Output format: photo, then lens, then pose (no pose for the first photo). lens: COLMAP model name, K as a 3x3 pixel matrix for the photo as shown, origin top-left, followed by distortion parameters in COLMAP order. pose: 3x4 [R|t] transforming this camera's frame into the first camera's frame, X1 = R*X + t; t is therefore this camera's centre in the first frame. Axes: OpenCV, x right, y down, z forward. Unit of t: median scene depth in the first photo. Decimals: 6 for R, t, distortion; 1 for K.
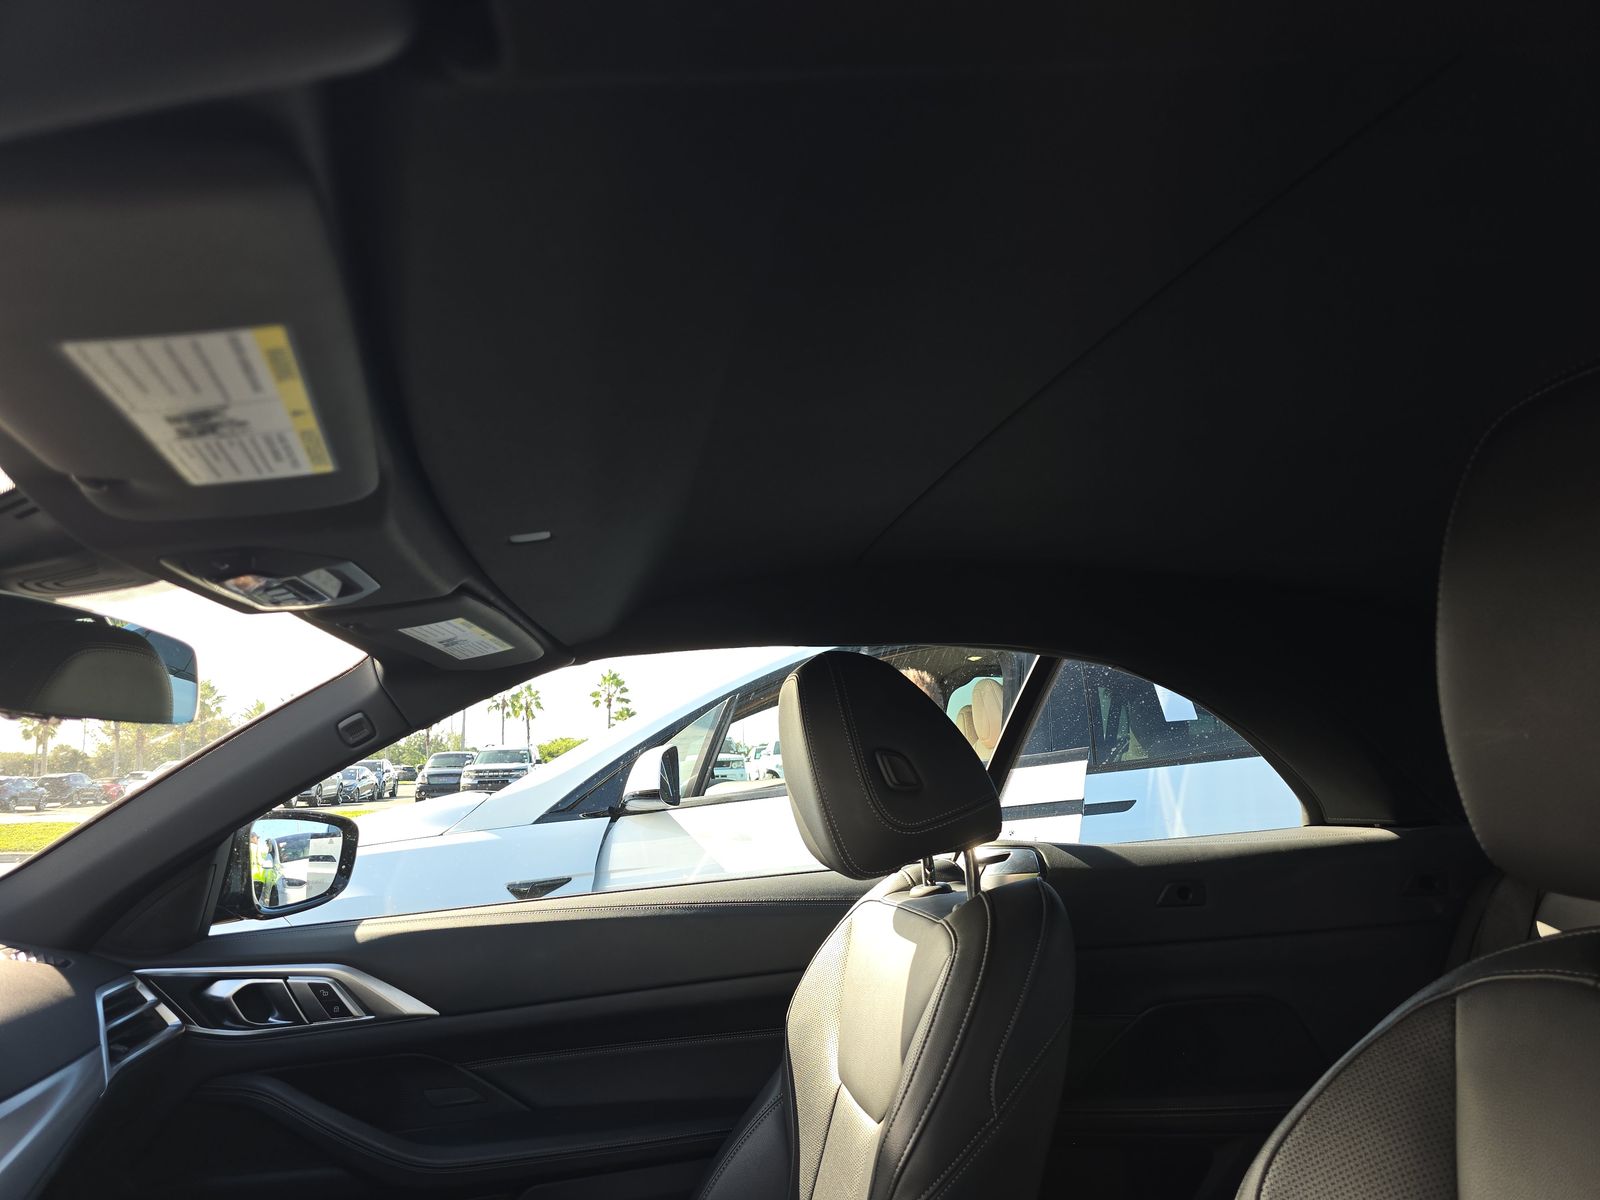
lens RADIAL K [[1077.5, 0, 790.5], [0, 1077.5, 587.6], [0, 0, 1]] dist [0.079863, -0.082624]
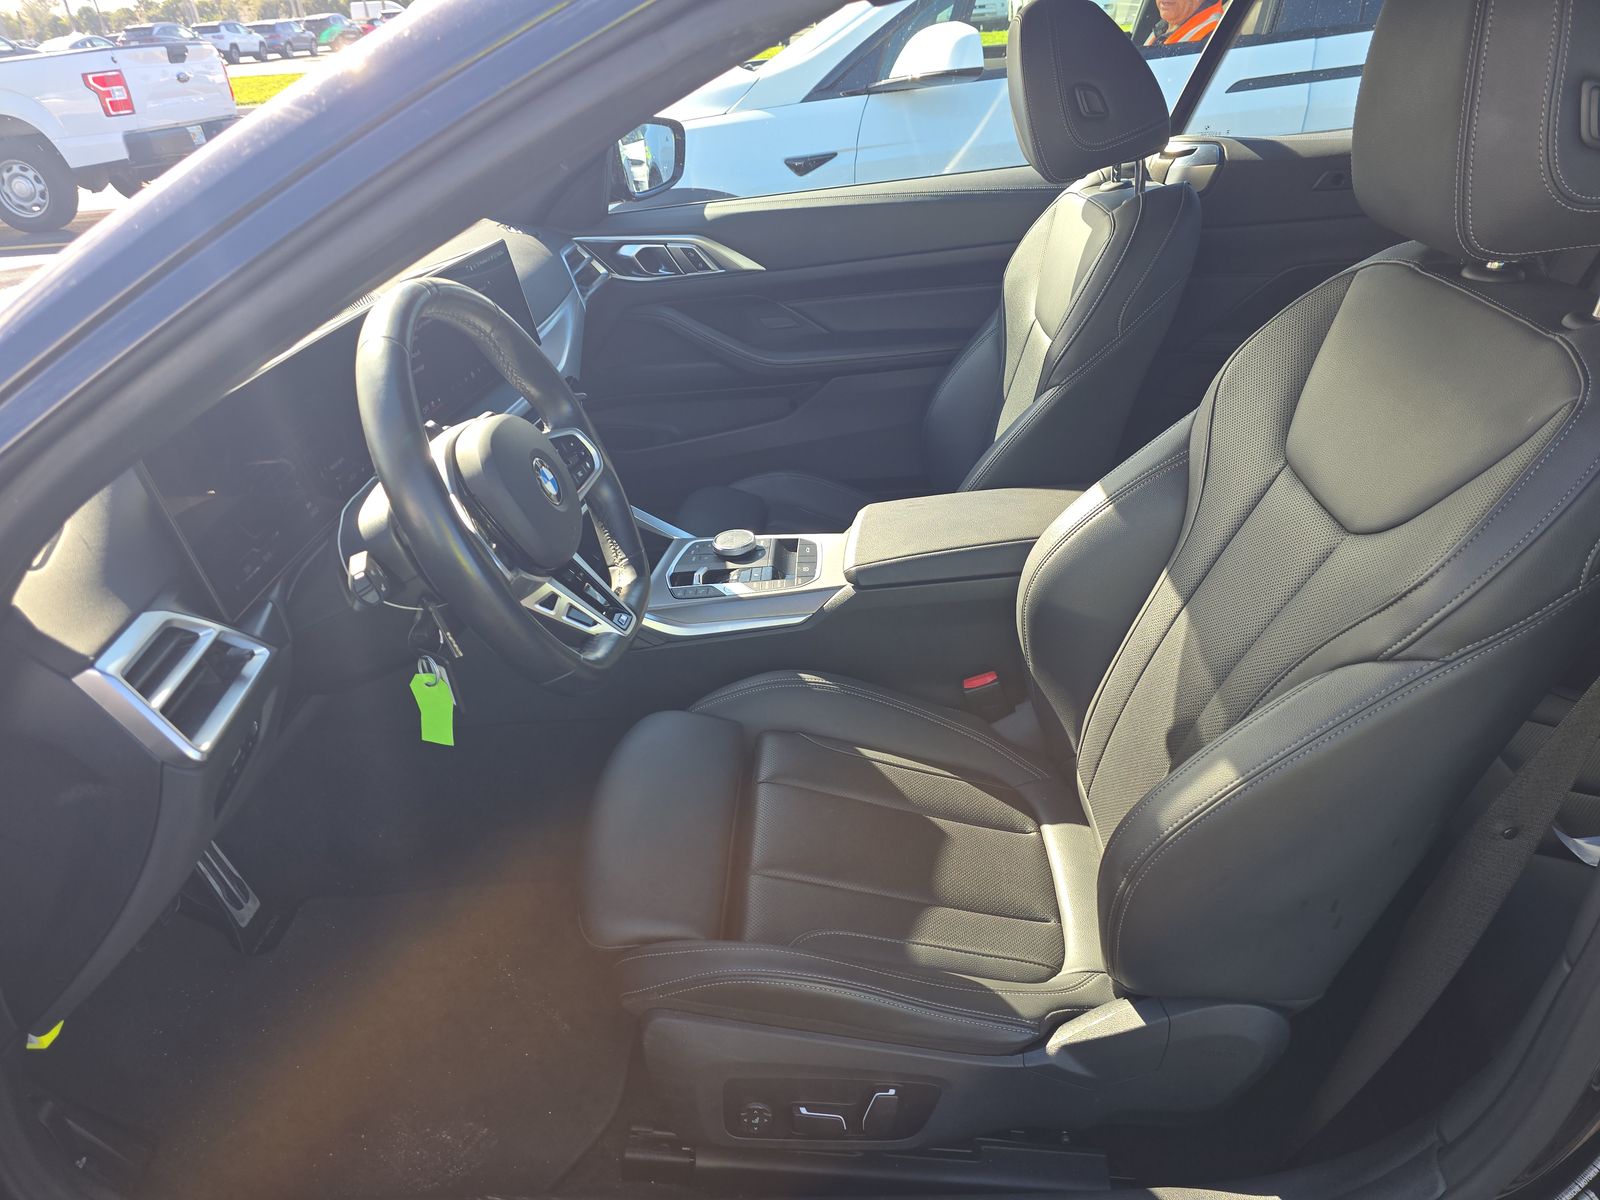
lens RADIAL K [[1077.5, 0, 790.5], [0, 1077.5, 587.6], [0, 0, 1]] dist [0.079863, -0.082624]
pose [[0.975978, 0.071767, -0.205711, 0.046499], [0.070516, 0.789314, 0.609926, -0.168314], [0.206143, -0.609781, 0.765292, -0.390722]]
